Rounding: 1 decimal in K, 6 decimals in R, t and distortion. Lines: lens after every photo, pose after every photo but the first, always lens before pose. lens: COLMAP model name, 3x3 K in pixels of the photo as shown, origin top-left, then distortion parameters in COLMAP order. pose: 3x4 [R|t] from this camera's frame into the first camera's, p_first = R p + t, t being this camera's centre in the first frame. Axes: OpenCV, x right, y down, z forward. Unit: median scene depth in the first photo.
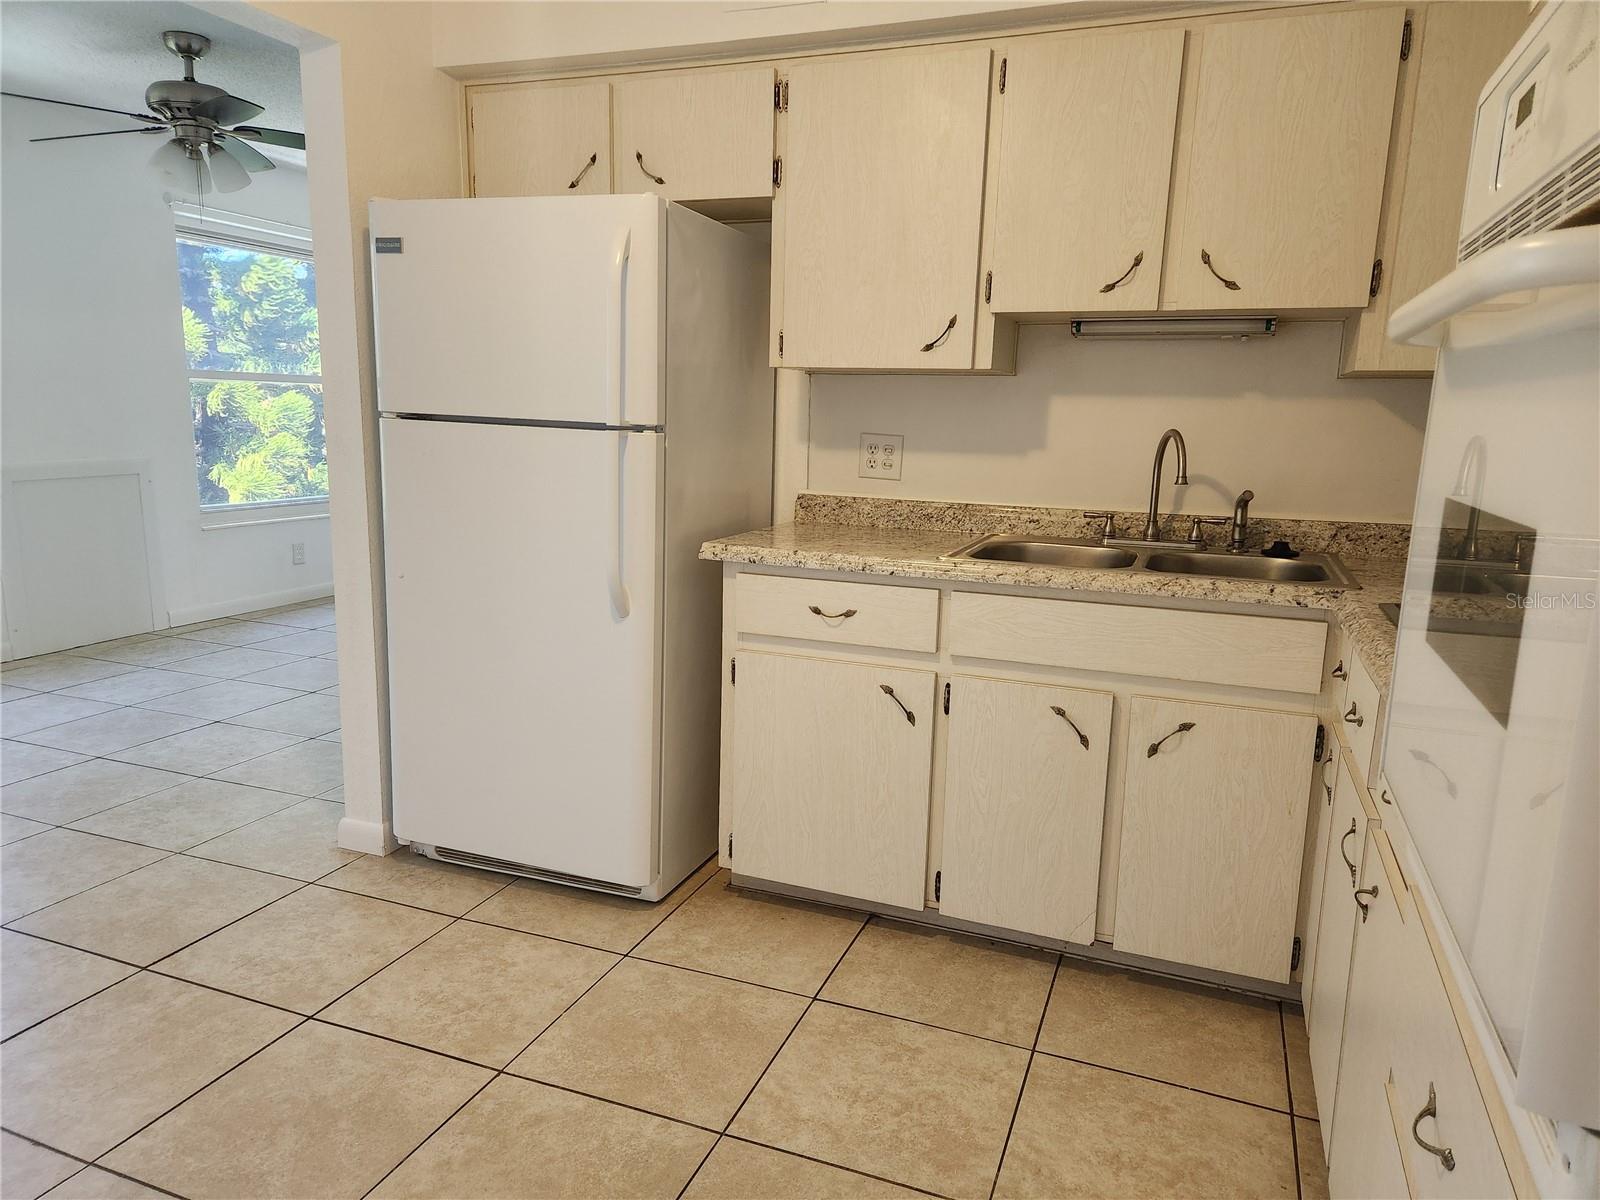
lens RADIAL K [[1062.0, 0, 797.5], [0, 1062.0, 604.5], [0, 0, 1]] dist [0.077455, -0.067467]
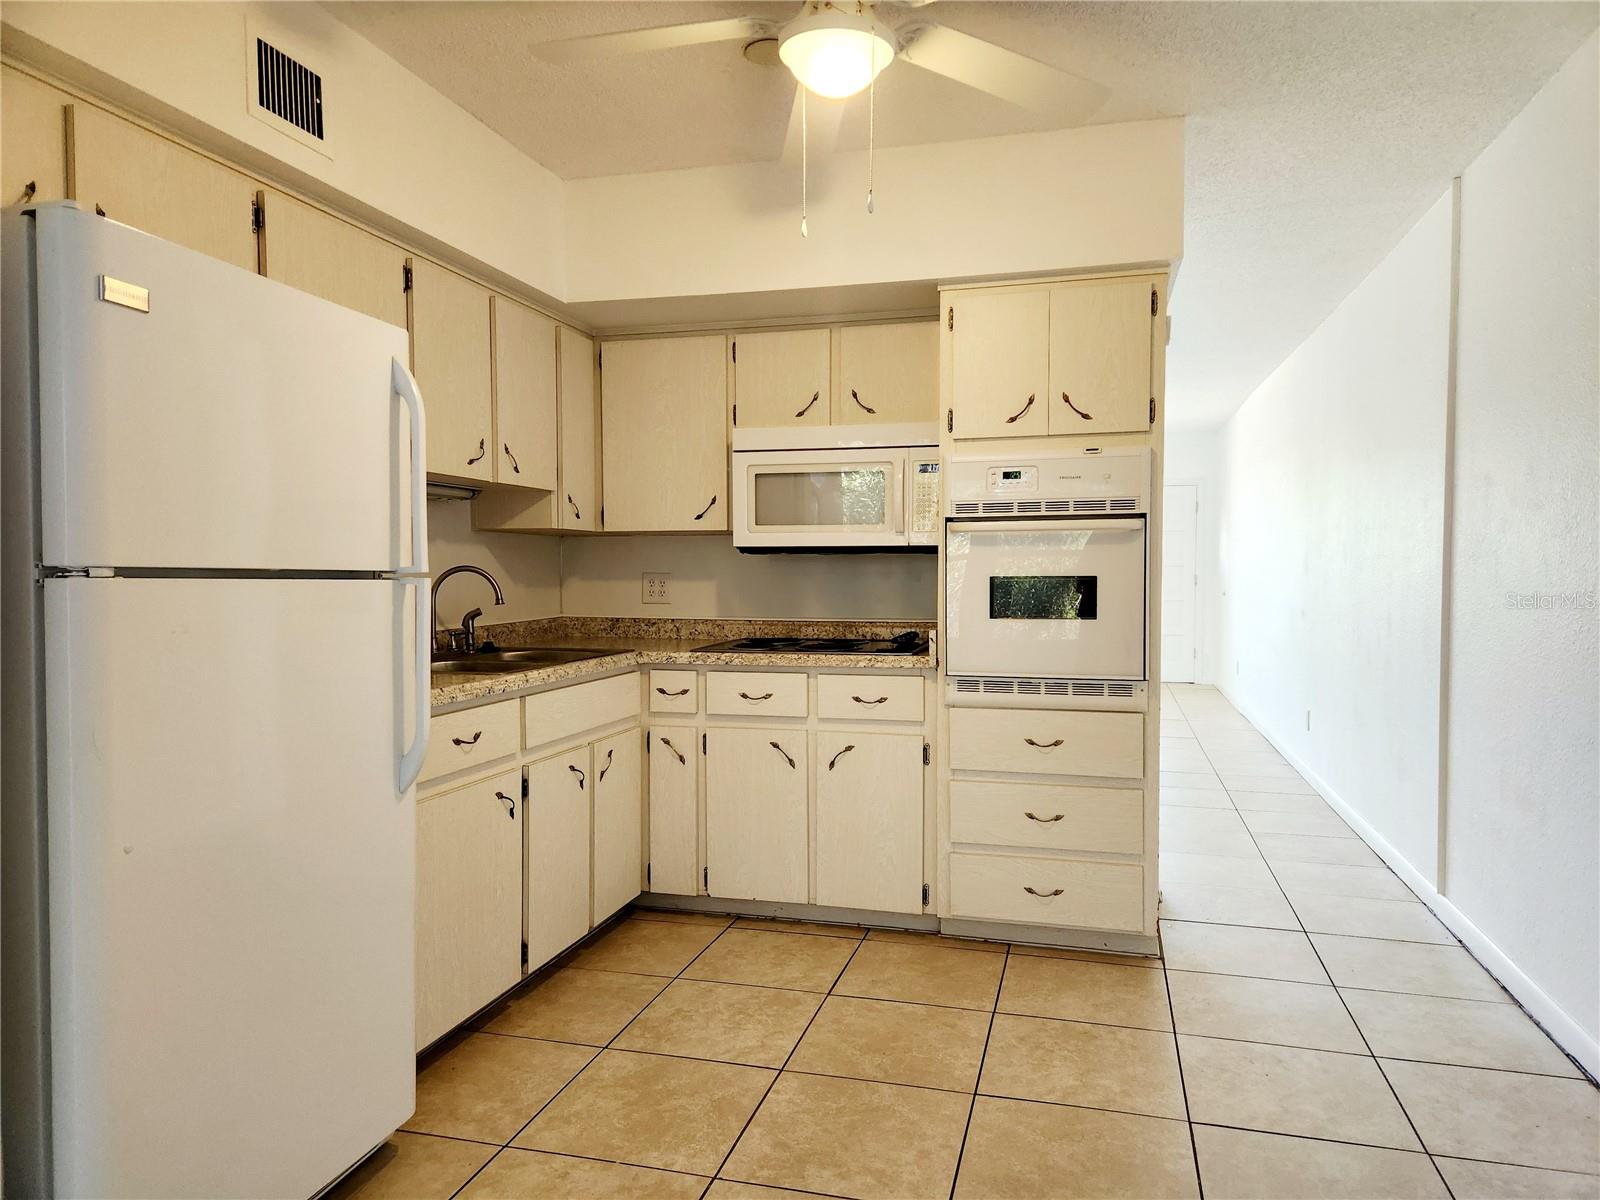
lens RADIAL K [[1062.0, 0, 797.5], [0, 1062.0, 604.5], [0, 0, 1]] dist [0.077455, -0.067467]
pose [[-0.097079, -0.057261, 0.993628, -1.070691], [0.179932, 0.980884, 0.074106, -0.147000], [-0.978877, 0.185979, -0.084920, 0.750261]]
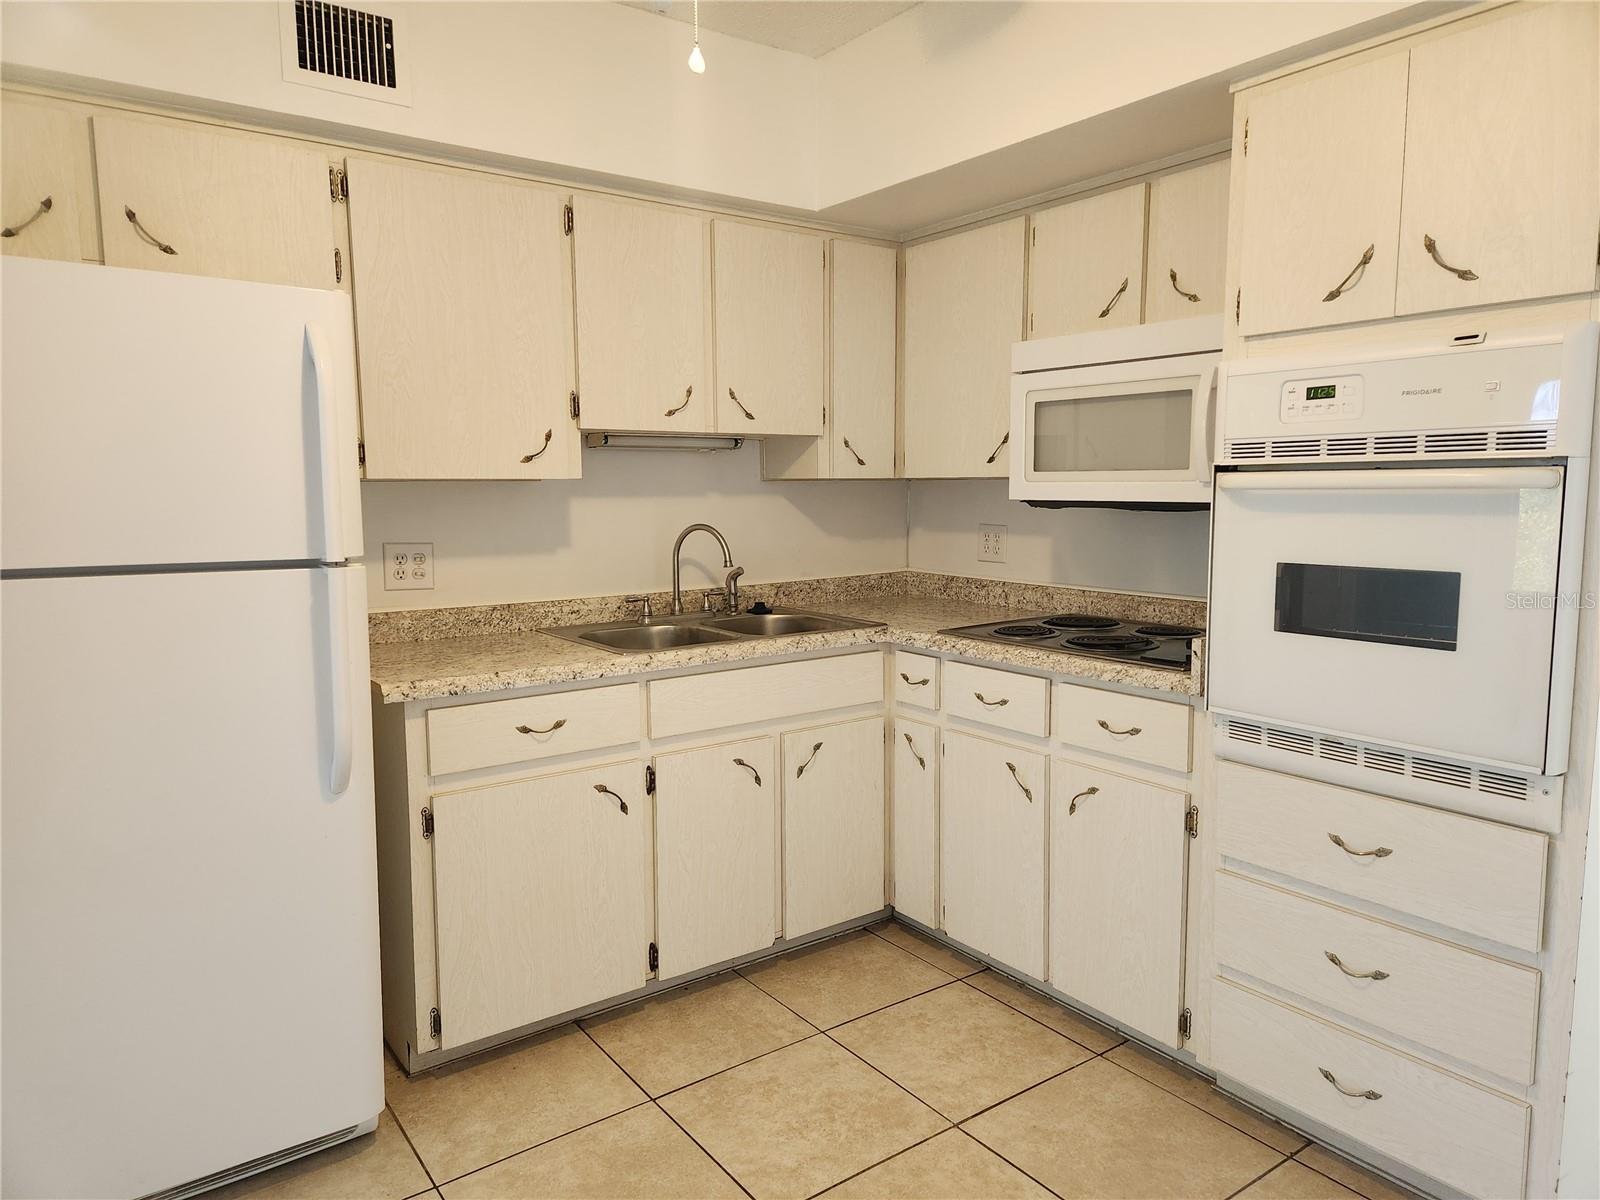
lens RADIAL K [[1062.0, 0, 797.5], [0, 1062.0, 604.5], [0, 0, 1]] dist [0.077455, -0.067467]
pose [[0.540493, -0.125442, 0.831944, -0.655047], [0.172592, 0.984325, 0.036289, -0.100757], [-0.823456, 0.123973, 0.553671, 0.246031]]
